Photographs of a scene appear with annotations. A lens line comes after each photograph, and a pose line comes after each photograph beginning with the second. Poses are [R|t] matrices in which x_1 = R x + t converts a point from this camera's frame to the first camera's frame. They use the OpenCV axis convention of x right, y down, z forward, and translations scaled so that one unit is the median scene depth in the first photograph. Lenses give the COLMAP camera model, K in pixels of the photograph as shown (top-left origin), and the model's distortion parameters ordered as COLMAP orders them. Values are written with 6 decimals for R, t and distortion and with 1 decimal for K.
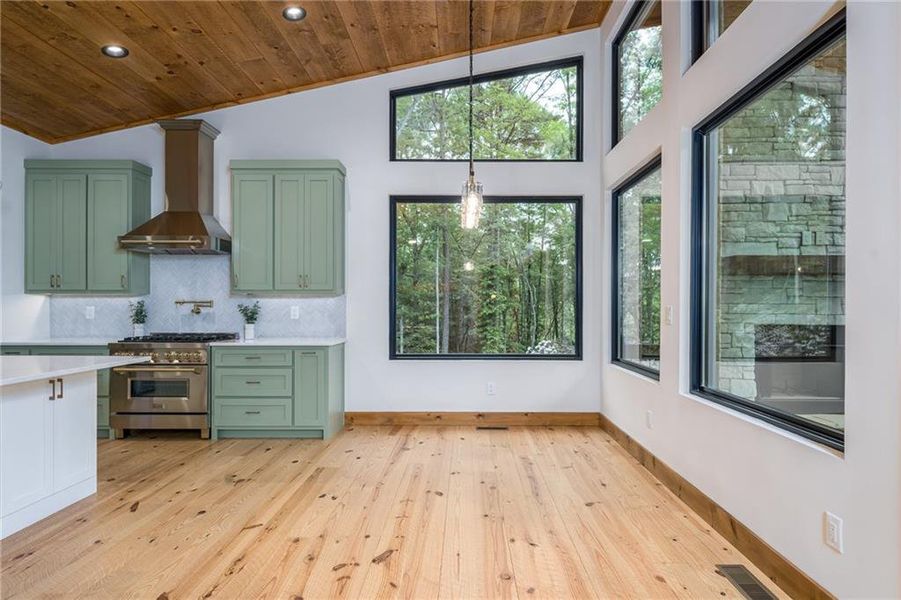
lens RADIAL K [[495.2, 0, 452.5], [0, 495.2, 303.7], [0, 0, 1]] dist [-0.005139, -0.000026]
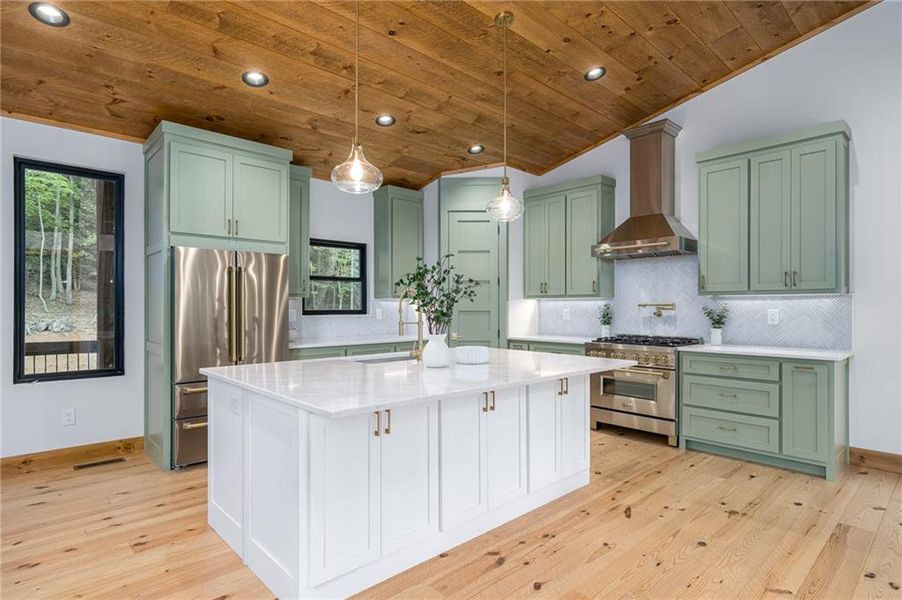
lens RADIAL K [[473.7, 0, 453.4], [0, 473.7, 301.7], [0, 0, 1]] dist [0.002659, -0.000307]
pose [[0.677815, -0.008348, -0.735185, -0.106815], [0.005302, 0.999965, -0.006467, -0.006338], [0.735213, 0.000485, 0.677836, 0.054704]]
